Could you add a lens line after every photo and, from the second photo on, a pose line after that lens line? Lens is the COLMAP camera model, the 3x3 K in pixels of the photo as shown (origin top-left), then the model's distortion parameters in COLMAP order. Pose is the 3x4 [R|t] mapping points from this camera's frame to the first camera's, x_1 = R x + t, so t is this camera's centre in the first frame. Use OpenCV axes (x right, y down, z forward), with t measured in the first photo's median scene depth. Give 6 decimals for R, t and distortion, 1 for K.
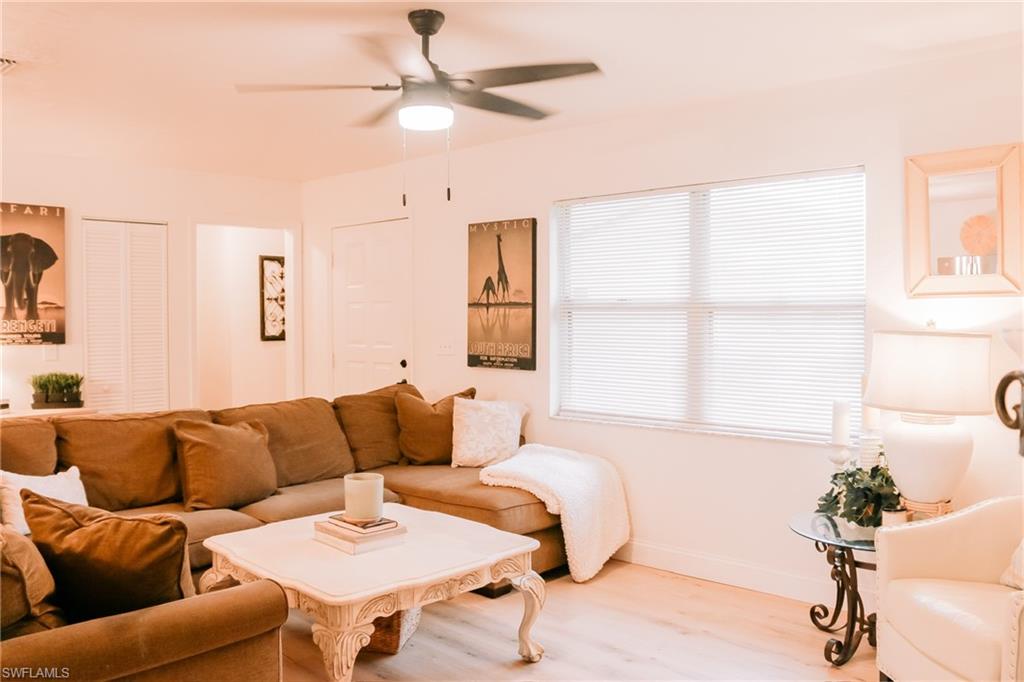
lens RADIAL K [[845.5, 0, 512.0], [0, 845.5, 341.0], [0, 0, 1]] dist [-0.158878, 0.138468]
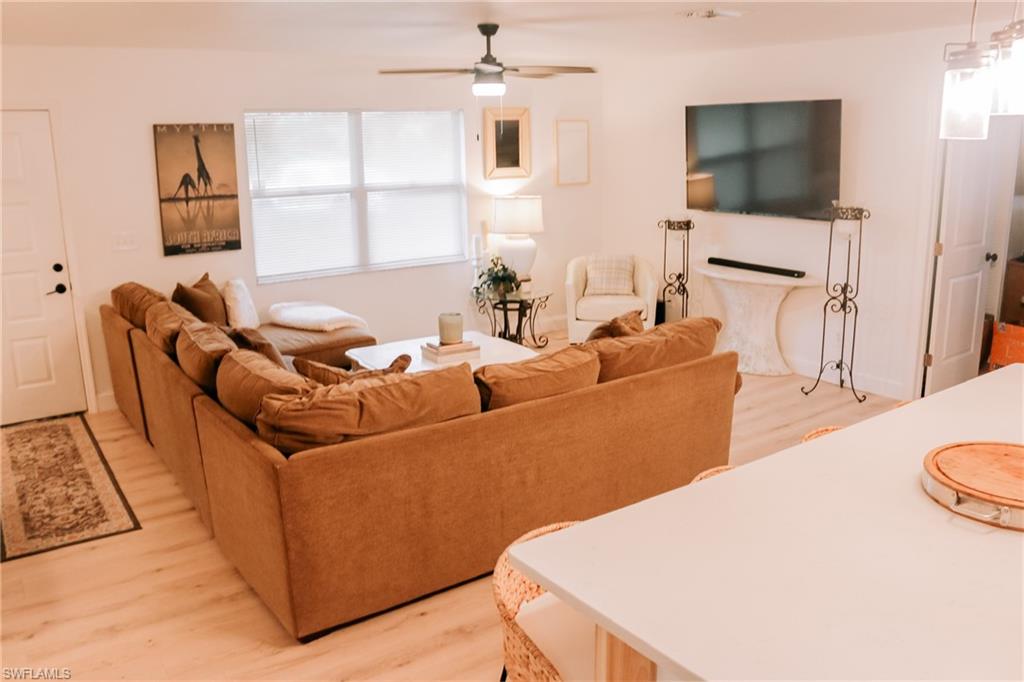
lens RADIAL K [[845.5, 0, 512.0], [0, 845.5, 341.0], [0, 0, 1]] dist [-0.158878, 0.138468]
pose [[0.218445, -0.230730, 0.948180, -1.034573], [0.044515, 0.972991, 0.226512, -0.089107], [-0.974833, -0.007272, 0.222816, 0.333212]]
